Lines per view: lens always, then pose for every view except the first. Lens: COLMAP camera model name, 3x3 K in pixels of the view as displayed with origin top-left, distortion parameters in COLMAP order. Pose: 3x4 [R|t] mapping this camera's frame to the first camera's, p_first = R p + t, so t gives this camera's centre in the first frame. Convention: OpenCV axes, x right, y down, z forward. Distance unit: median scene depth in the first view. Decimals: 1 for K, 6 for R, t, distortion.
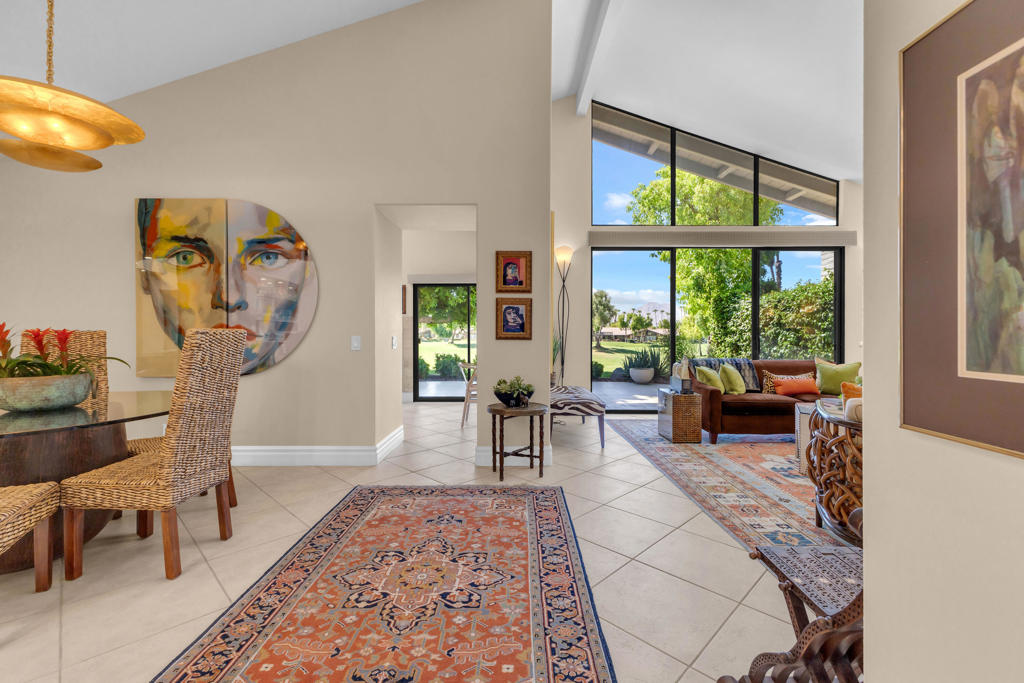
lens RADIAL K [[444.1, 0, 509.9], [0, 444.1, 329.8], [0, 0, 1]] dist [0.012271, -0.002672]
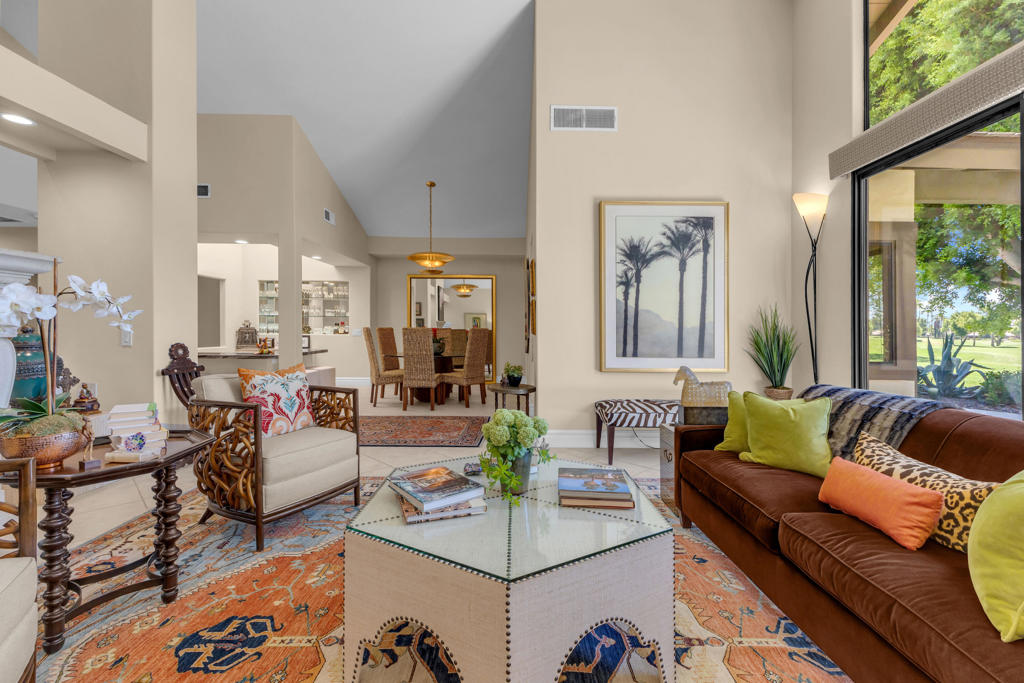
lens RADIAL K [[444.1, 0, 516.3], [0, 444.1, 330.9], [0, 0, 1]] dist [0.012271, -0.002672]
pose [[0.009980, -0.000278, -0.999950, 1.006568], [0.000917, 1.000000, -0.000269, 0.010489], [0.999950, -0.000914, 0.009980, 0.780762]]
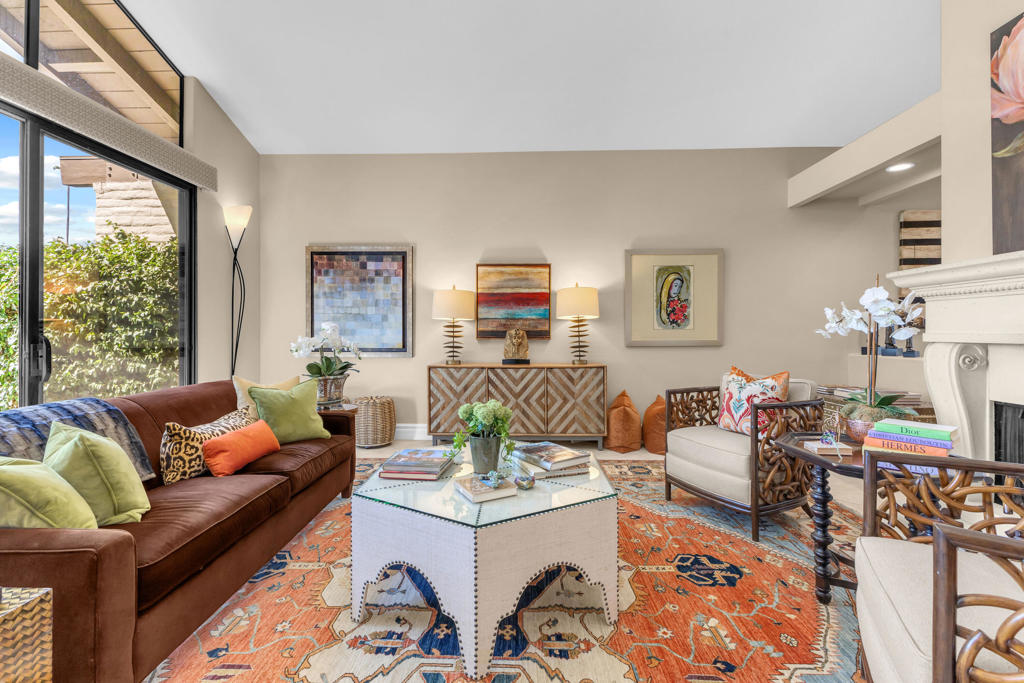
lens RADIAL K [[444.1, 0, 518.0], [0, 444.1, 331.8], [0, 0, 1]] dist [0.012271, -0.002672]
pose [[0.015519, -0.001126, 0.999879, 0.196173], [-0.007516, 0.999971, 0.001243, 0.007659], [-0.999851, -0.007535, 0.015510, 0.747488]]
